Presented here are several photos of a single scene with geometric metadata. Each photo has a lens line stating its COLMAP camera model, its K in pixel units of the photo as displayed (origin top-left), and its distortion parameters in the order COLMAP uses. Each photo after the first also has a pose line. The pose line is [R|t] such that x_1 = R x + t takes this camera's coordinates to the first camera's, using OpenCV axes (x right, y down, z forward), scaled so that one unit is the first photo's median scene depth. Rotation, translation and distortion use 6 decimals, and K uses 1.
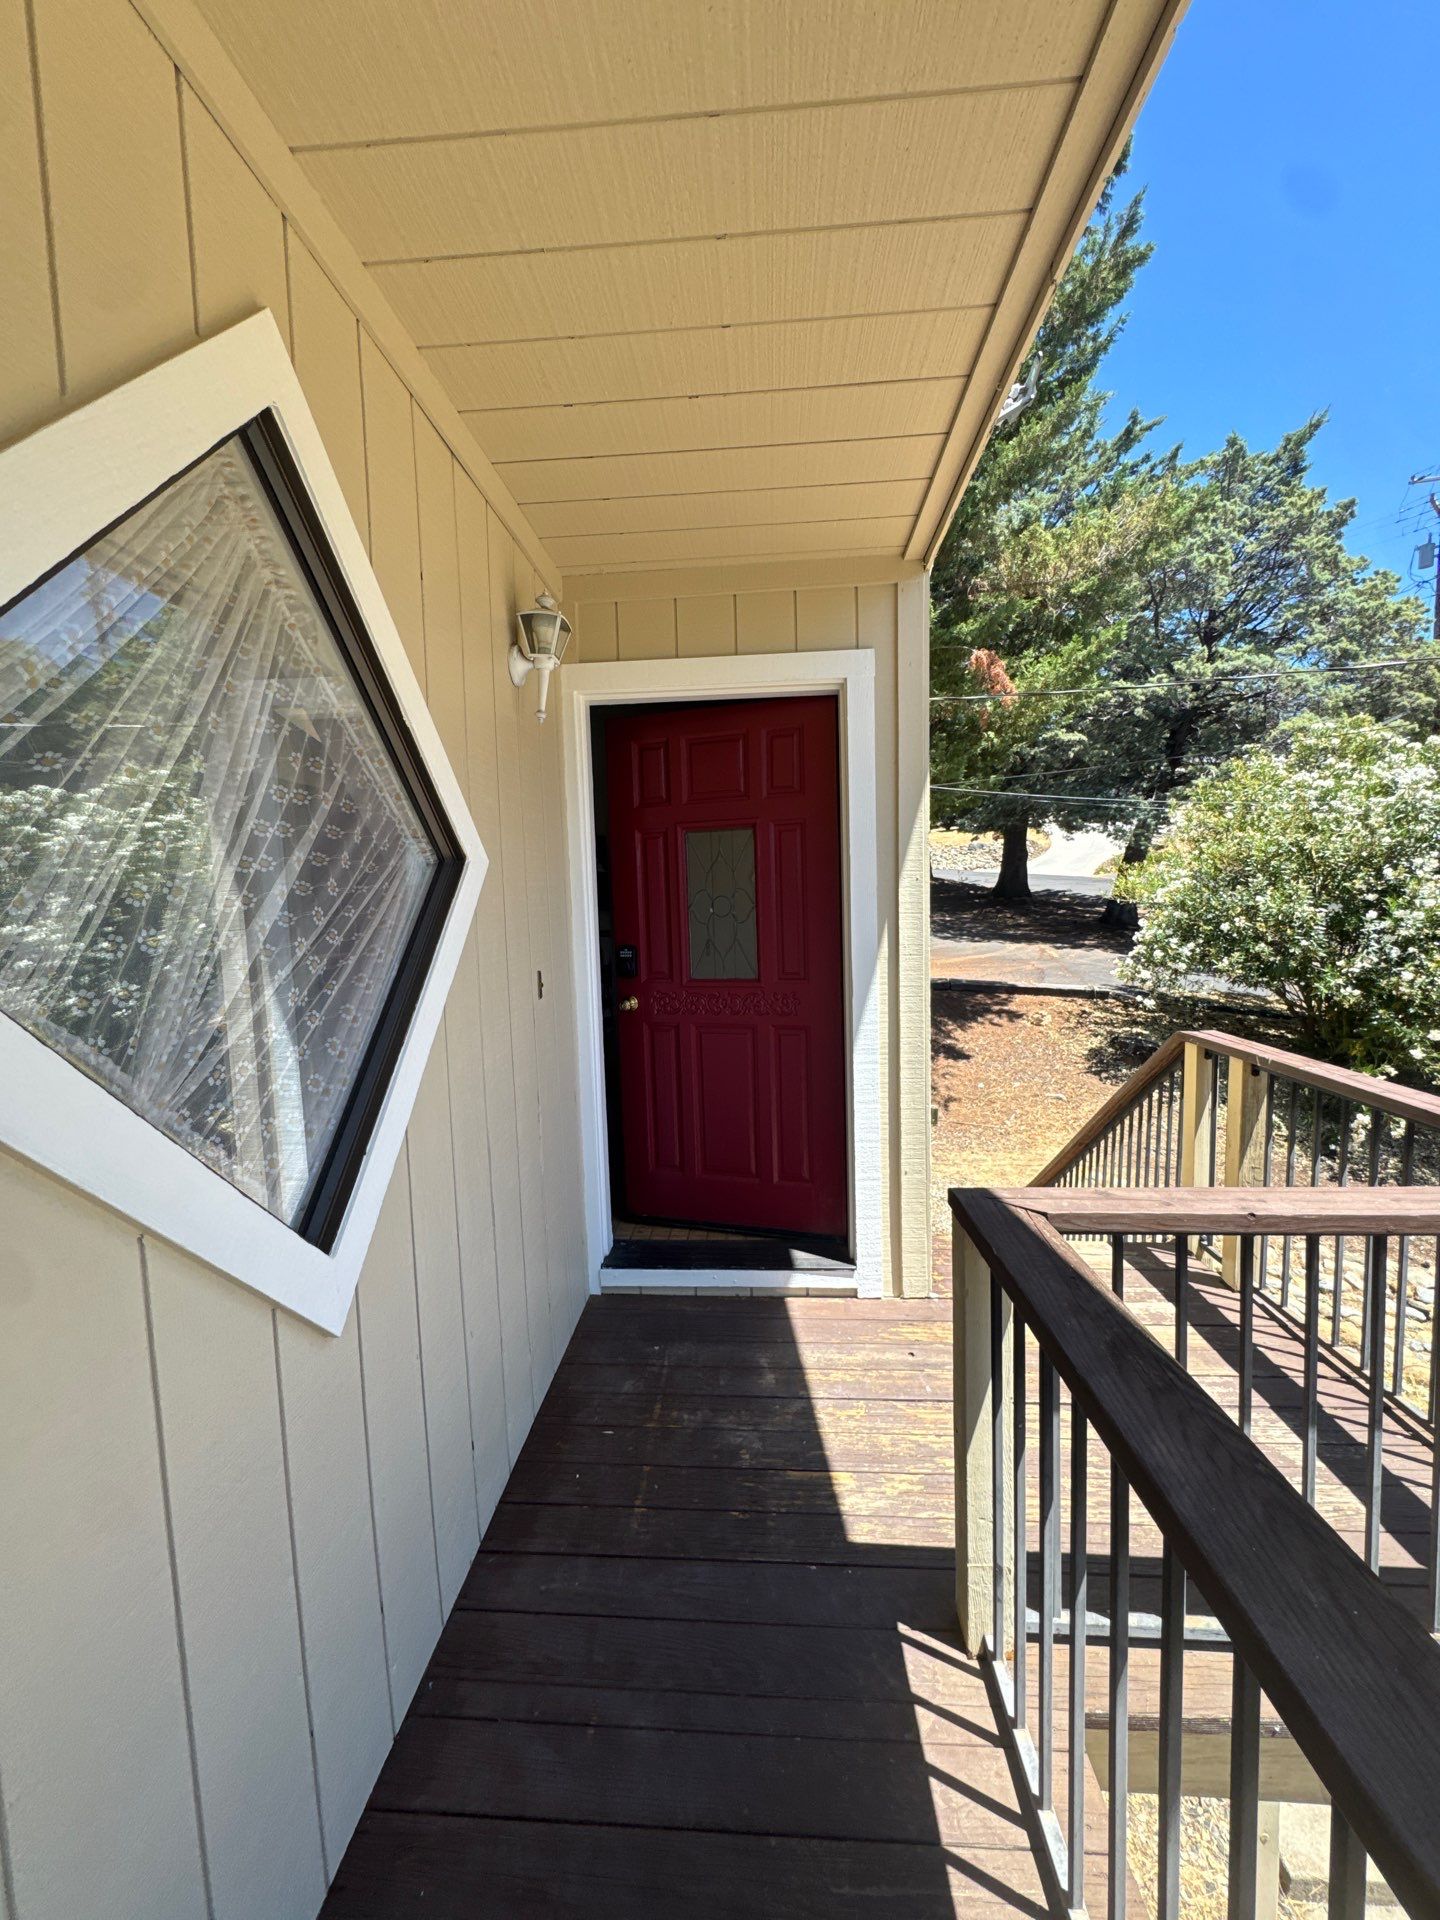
lens RADIAL K [[767.5, 0, 720.0], [0, 767.5, 960.0], [0, 0, 1]] dist [-0.000816, -0.000110]
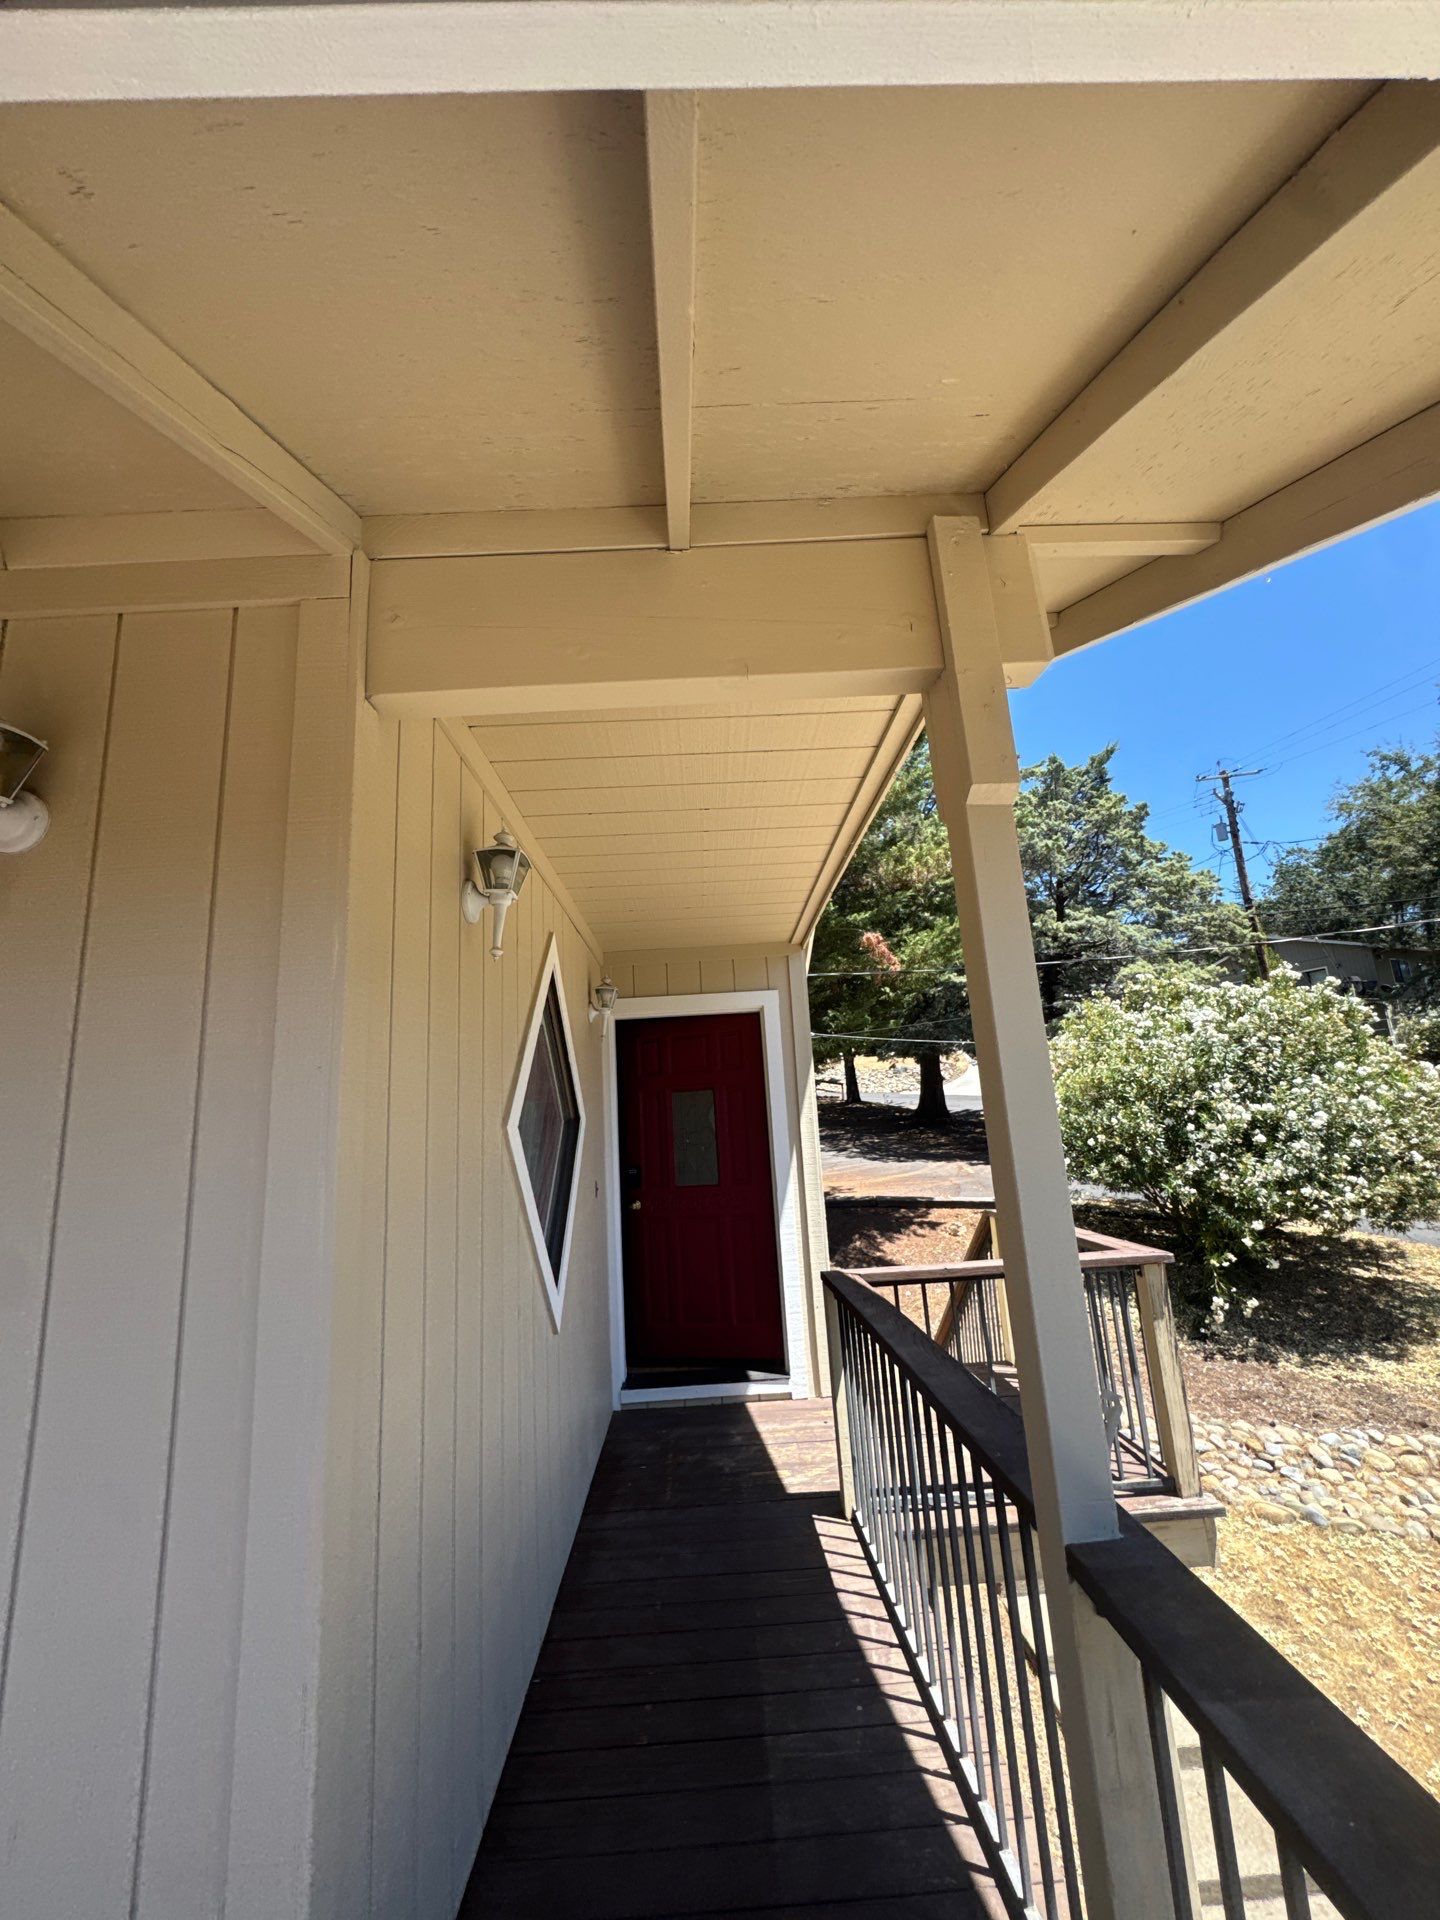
lens RADIAL K [[767.5, 0, 720.0], [0, 767.5, 960.0], [0, 0, 1]] dist [-0.000816, -0.000110]
pose [[0.996267, -0.011696, 0.085525, -0.025752], [0.035847, 0.957365, -0.286647, 0.011468], [-0.078526, 0.288643, 0.954211, -0.213125]]
